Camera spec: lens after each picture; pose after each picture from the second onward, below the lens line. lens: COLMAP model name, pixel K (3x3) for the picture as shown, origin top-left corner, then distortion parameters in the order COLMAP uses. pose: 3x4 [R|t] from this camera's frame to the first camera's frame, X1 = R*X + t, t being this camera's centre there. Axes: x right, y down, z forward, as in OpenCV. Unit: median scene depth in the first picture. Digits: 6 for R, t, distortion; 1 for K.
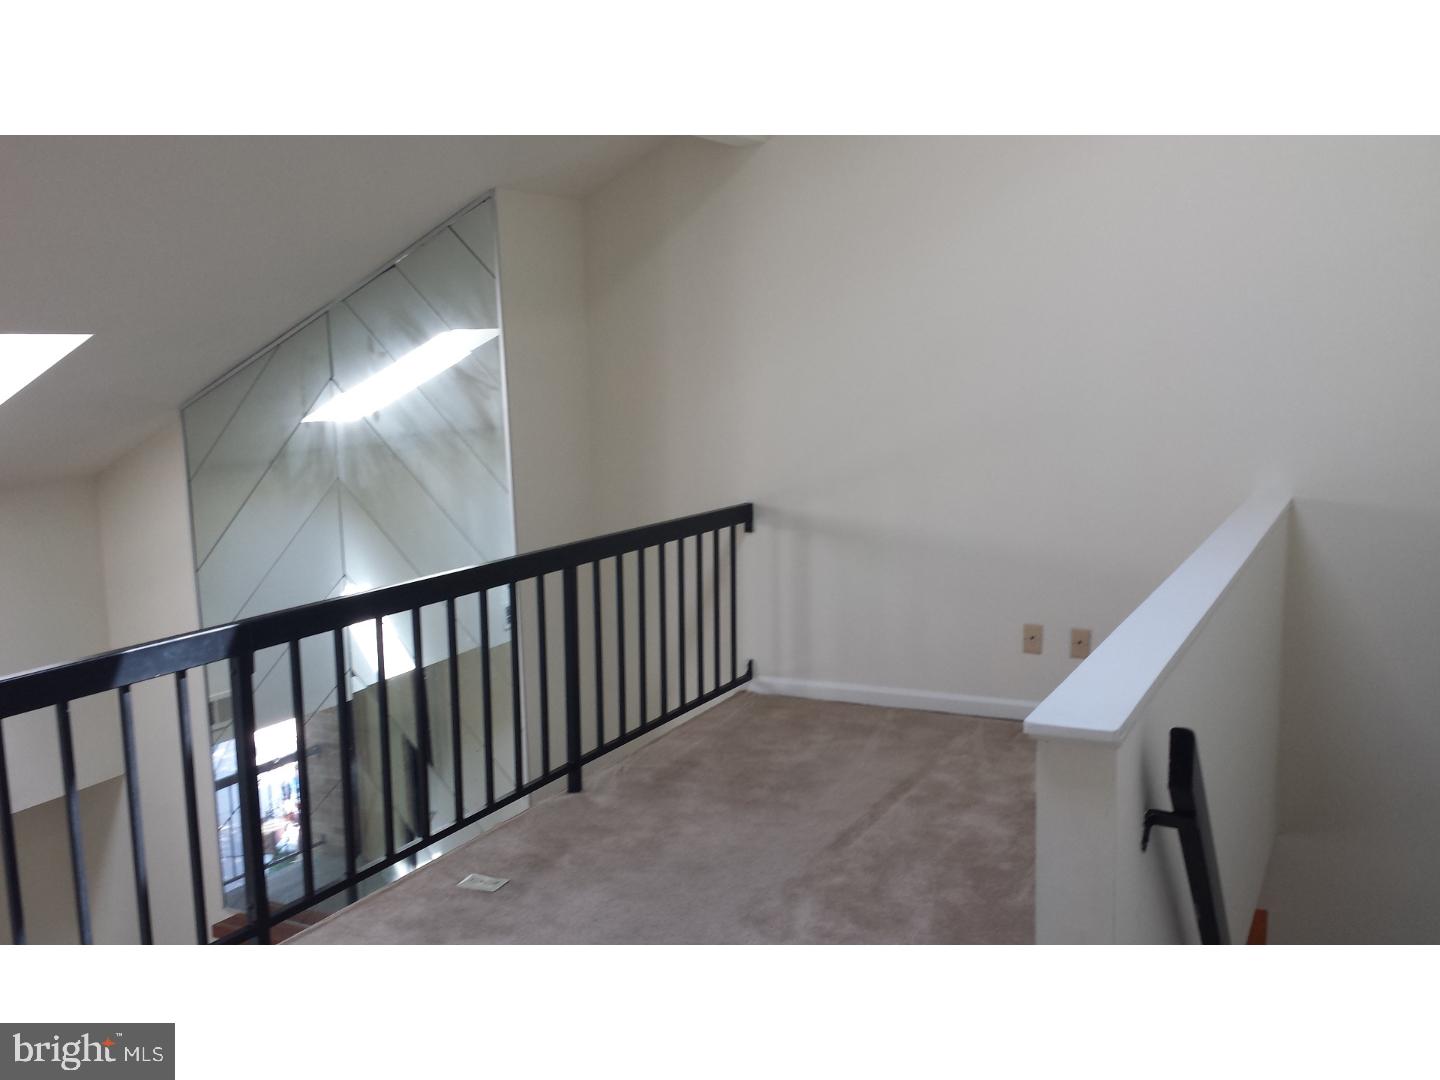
lens RADIAL K [[1360.5, 0, 708.5], [0, 1360.5, 579.6], [0, 0, 1]] dist [0.128771, -0.310966]
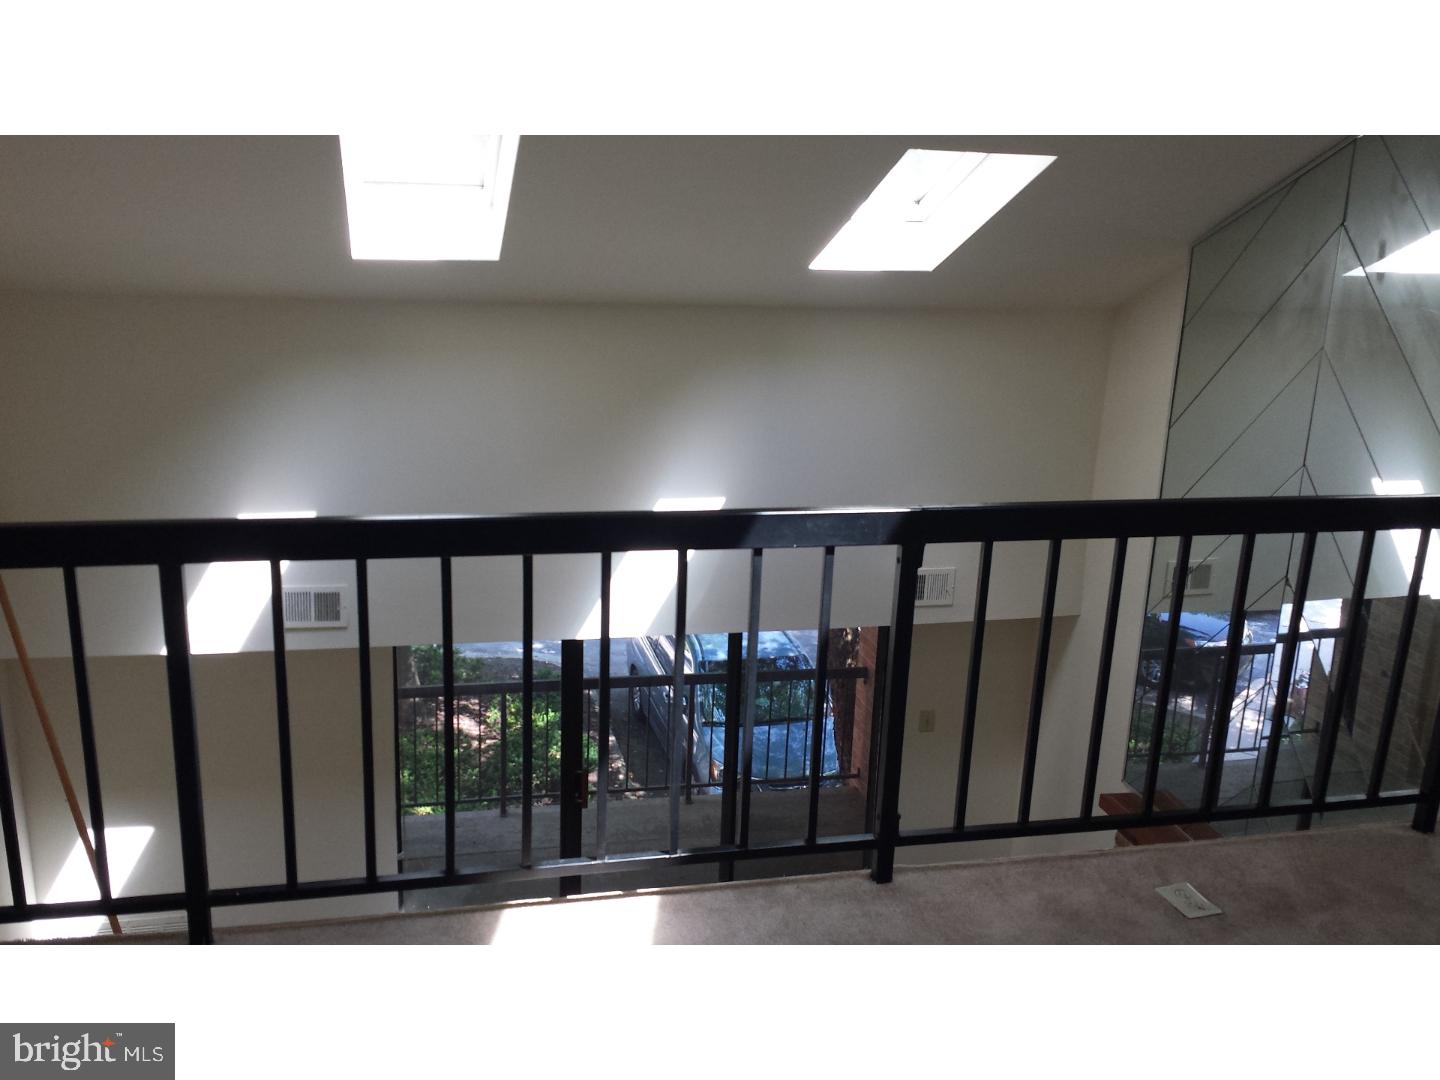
lens RADIAL K [[1305.5, 0, 718.5], [0, 1305.5, 642.3], [0, 0, 1]] dist [0.112091, -0.271816]
pose [[0.640771, 0.290715, -0.710561, 0.184351], [-0.168614, 0.956225, 0.239171, -0.062578], [0.748987, -0.033443, 0.661740, 0.367182]]
